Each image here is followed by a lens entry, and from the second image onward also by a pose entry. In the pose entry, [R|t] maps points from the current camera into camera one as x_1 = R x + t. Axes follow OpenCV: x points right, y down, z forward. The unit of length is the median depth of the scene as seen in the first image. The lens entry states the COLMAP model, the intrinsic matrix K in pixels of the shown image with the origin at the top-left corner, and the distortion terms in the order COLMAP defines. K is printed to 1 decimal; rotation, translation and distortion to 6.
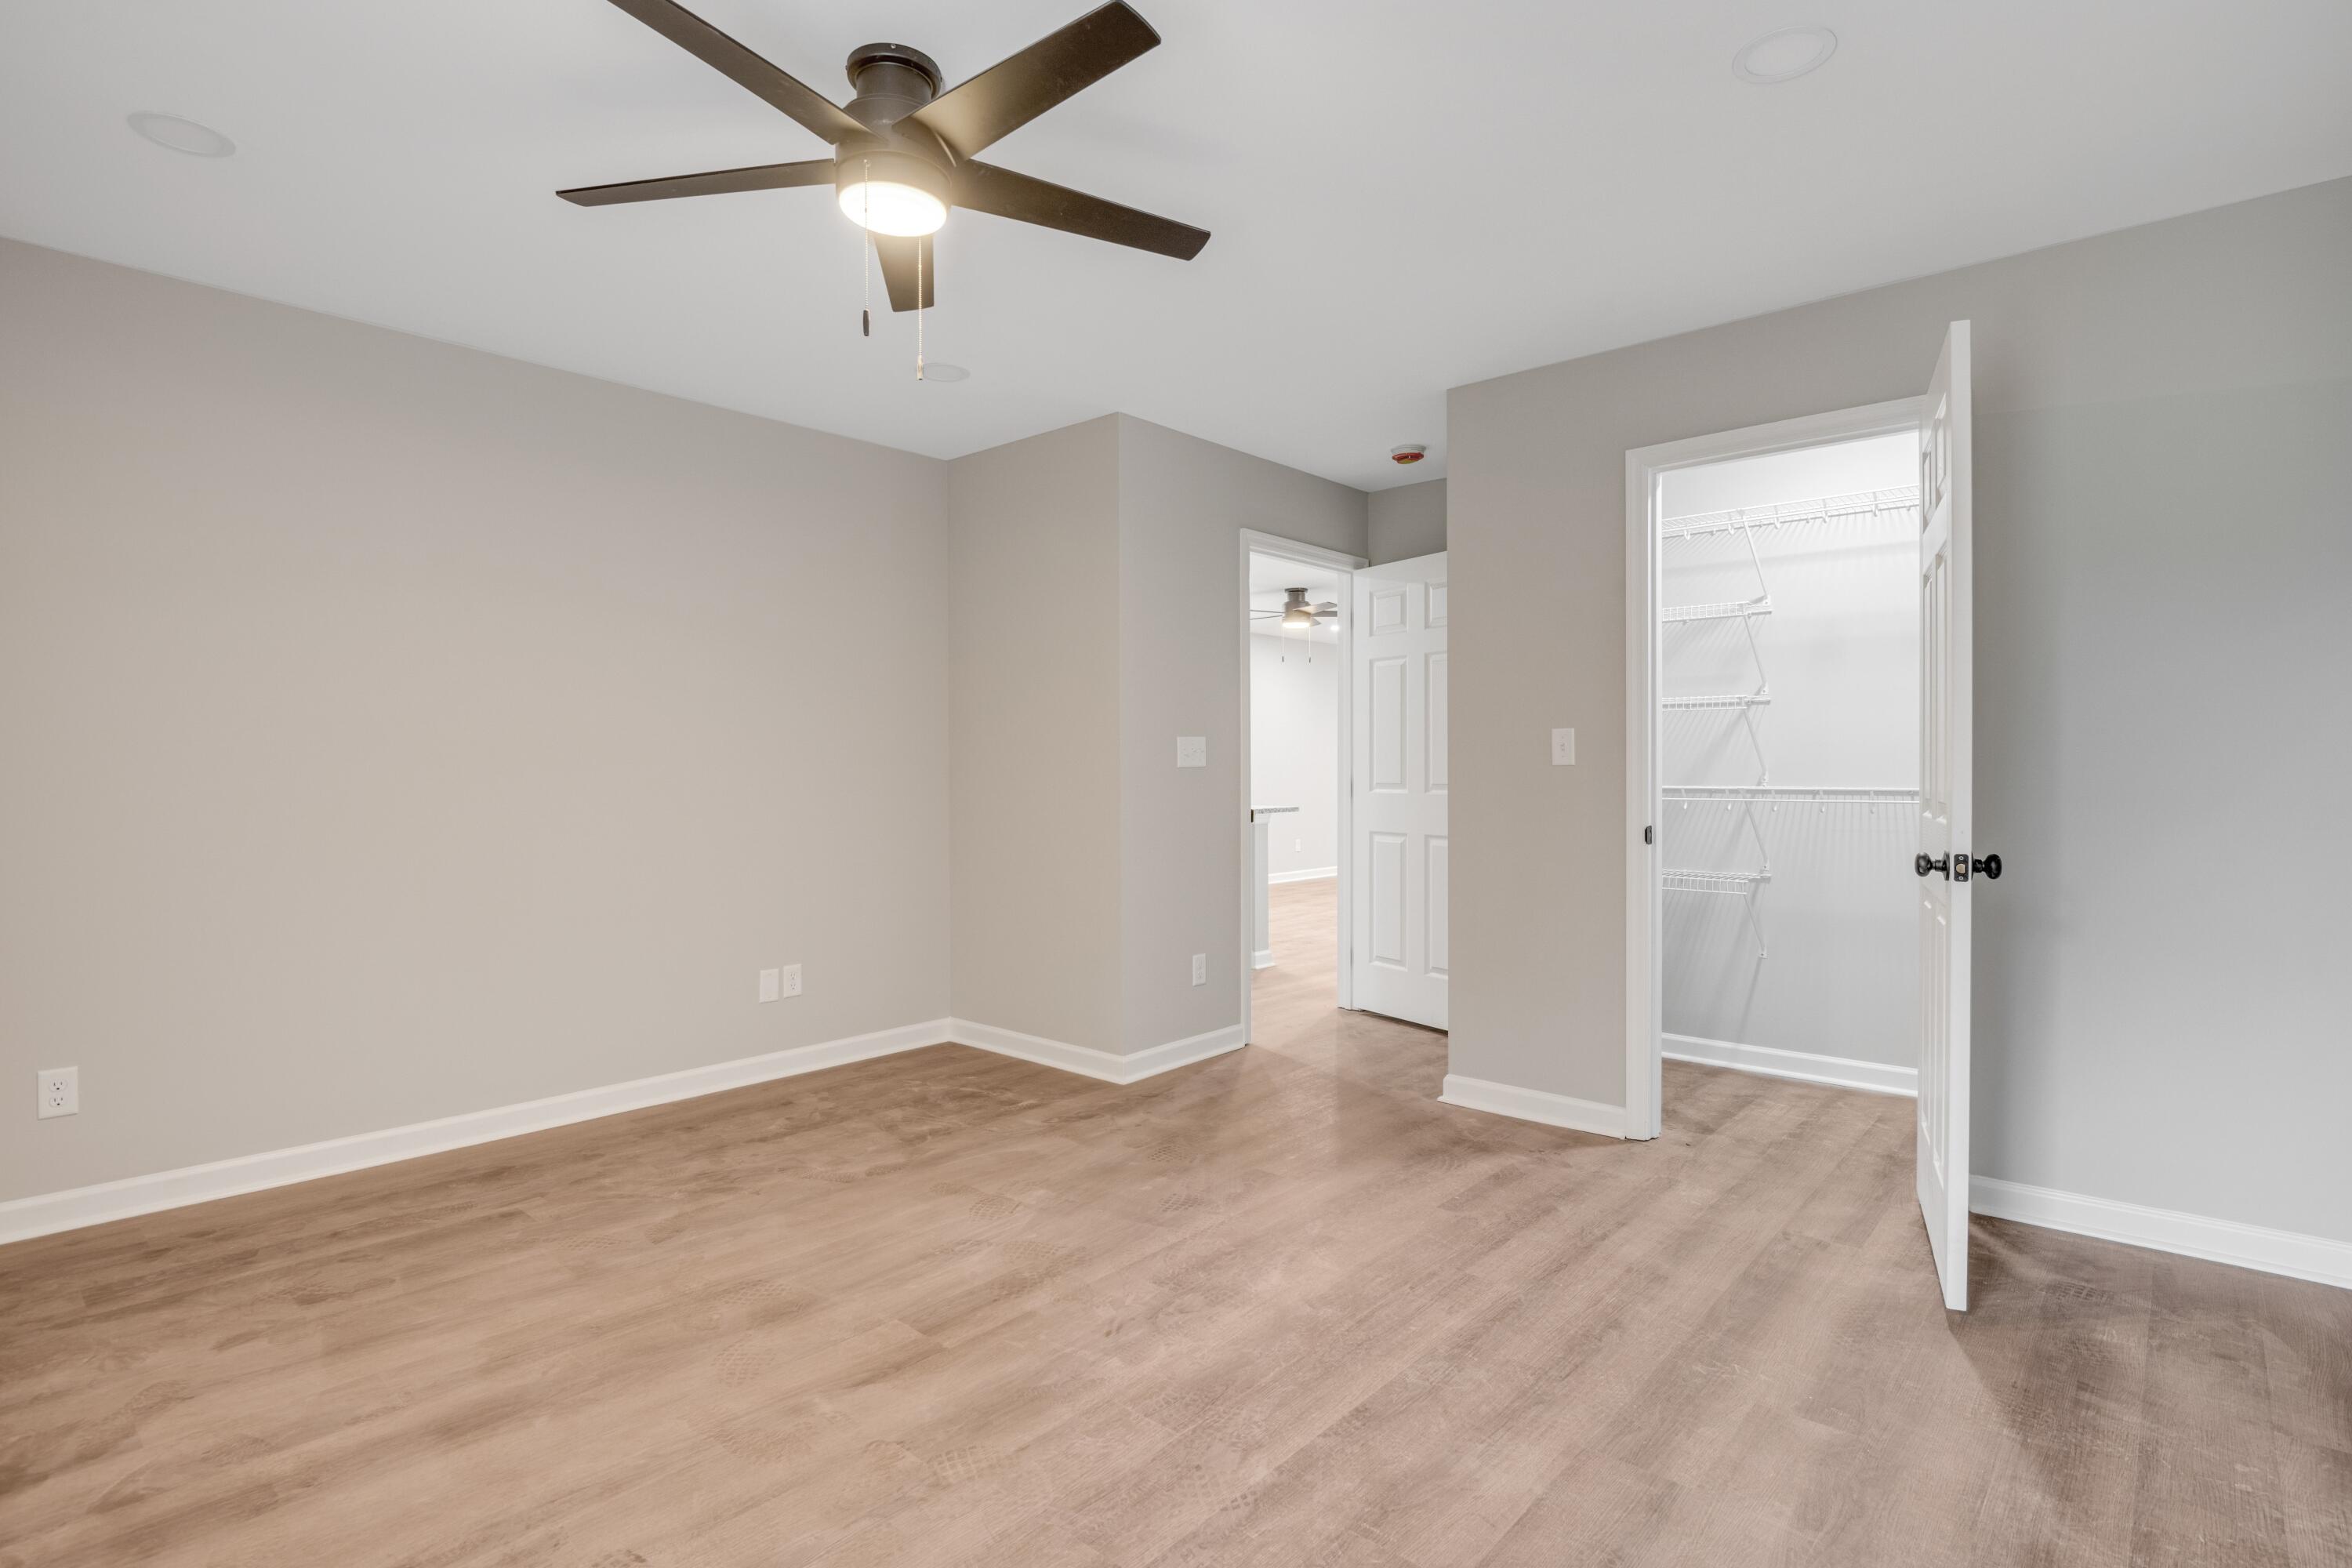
lens RADIAL K [[1155.5, 0, 1175.8], [0, 1155.5, 774.0], [0, 0, 1]] dist [0.000788, 0.000243]
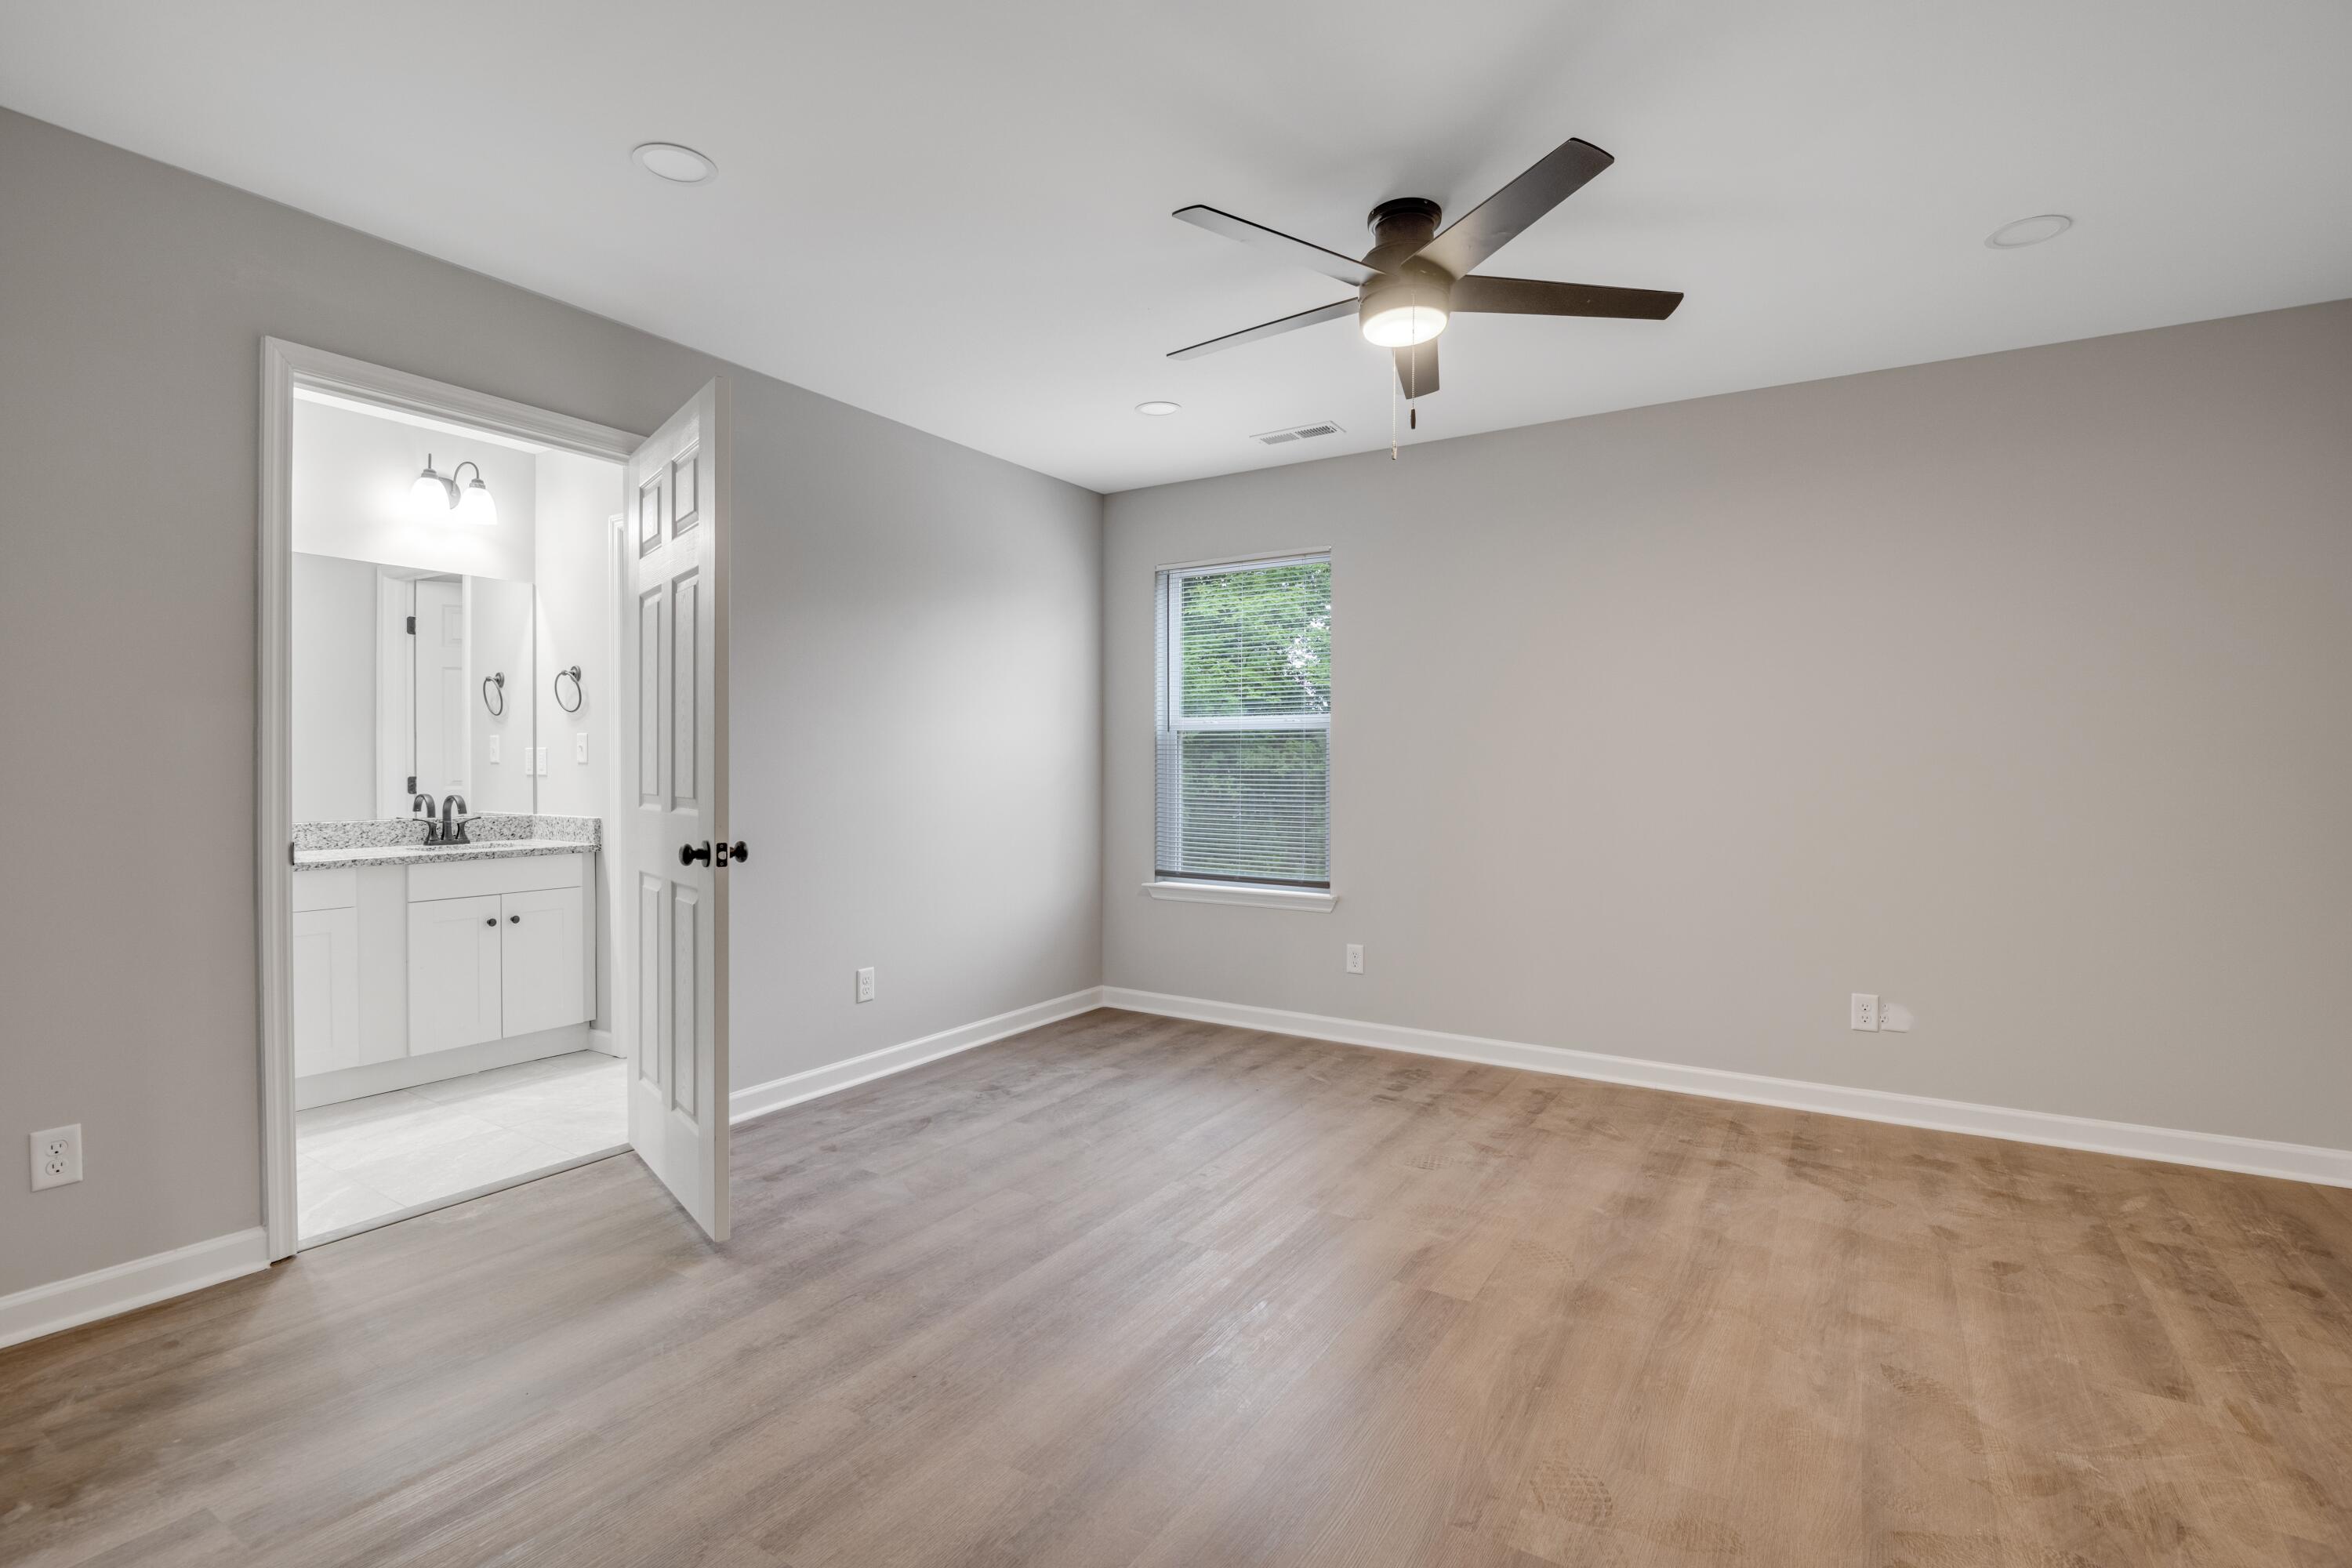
lens RADIAL K [[1155.5, 0, 1178.4], [0, 1155.5, 782.7], [0, 0, 1]] dist [0.000788, 0.000243]
pose [[-0.986472, 0.000604, -0.163929, 0.183911], [-0.002659, 0.999803, 0.019688, -0.010436], [0.163909, 0.019858, -0.986276, 1.961912]]
